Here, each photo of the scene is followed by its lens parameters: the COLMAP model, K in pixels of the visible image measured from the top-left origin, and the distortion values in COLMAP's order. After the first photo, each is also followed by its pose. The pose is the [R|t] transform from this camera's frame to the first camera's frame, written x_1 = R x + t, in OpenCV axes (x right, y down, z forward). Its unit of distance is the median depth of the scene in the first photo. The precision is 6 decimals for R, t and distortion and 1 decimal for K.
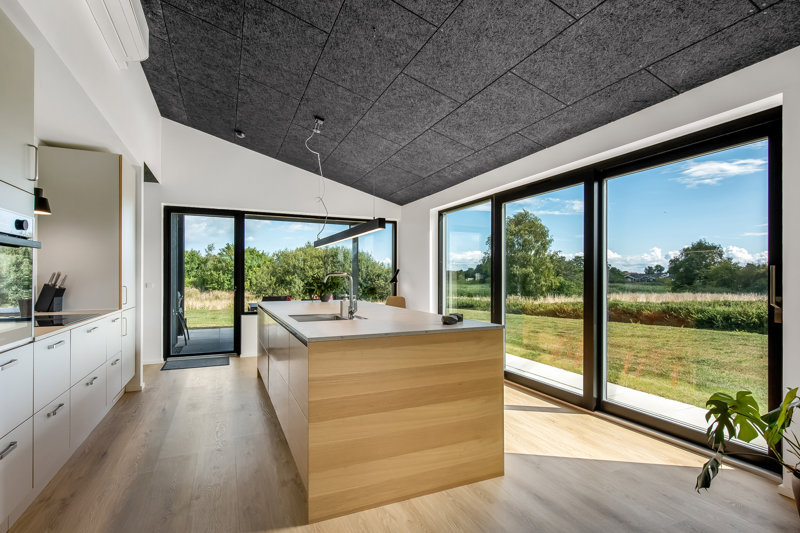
lens RADIAL K [[394.0, 0, 400.2], [0, 394.0, 278.0], [0, 0, 1]] dist [0.002020, 0.000066]
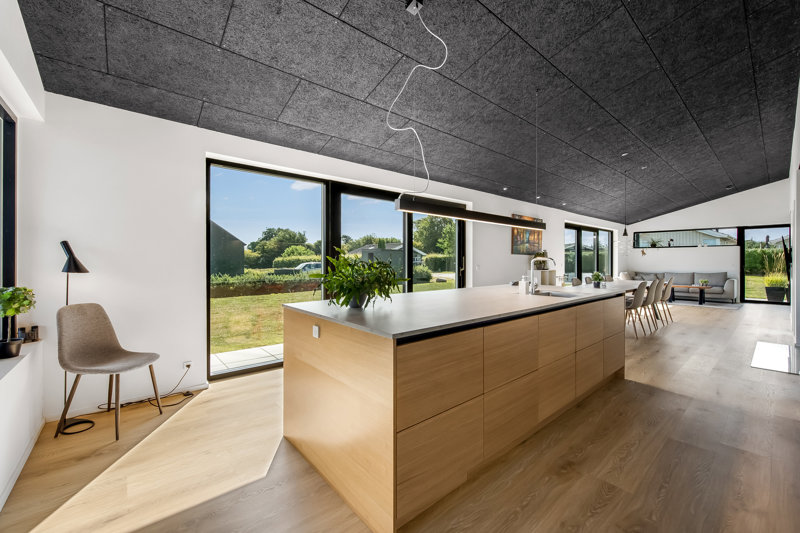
lens RADIAL K [[324.0, 0, 397.0], [0, 324.0, 262.8], [0, 0, 1]] dist [-0.000316, -0.000335]
pose [[-0.275141, -0.010654, 0.961345, -0.715031], [-0.004594, 0.999942, 0.009767, -0.003394], [-0.961393, -0.001729, -0.275174, 1.184587]]
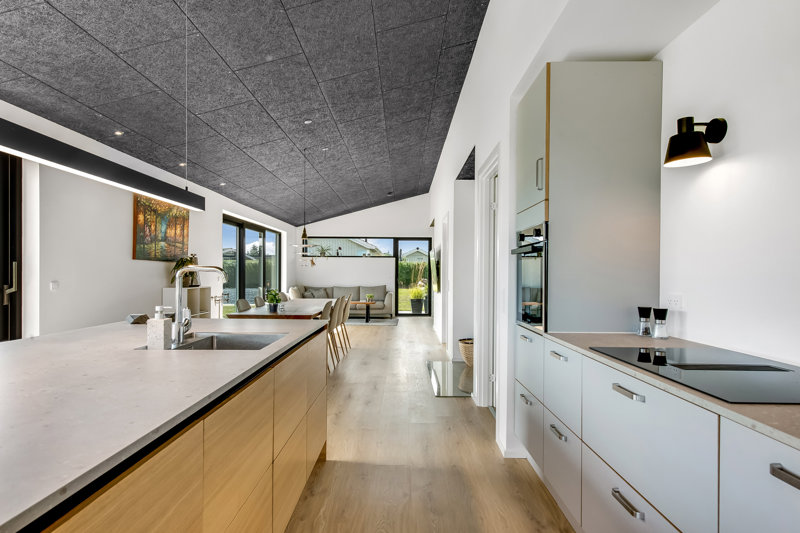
lens RADIAL K [[457.5, 0, 397.9], [0, 457.5, 275.6], [0, 0, 1]] dist [0.015275, -0.000598]
pose [[-0.907668, -0.013113, 0.419483, -0.499459], [-0.012585, 0.999913, 0.004028, -0.002988], [-0.419499, -0.001623, -0.907754, 1.024525]]
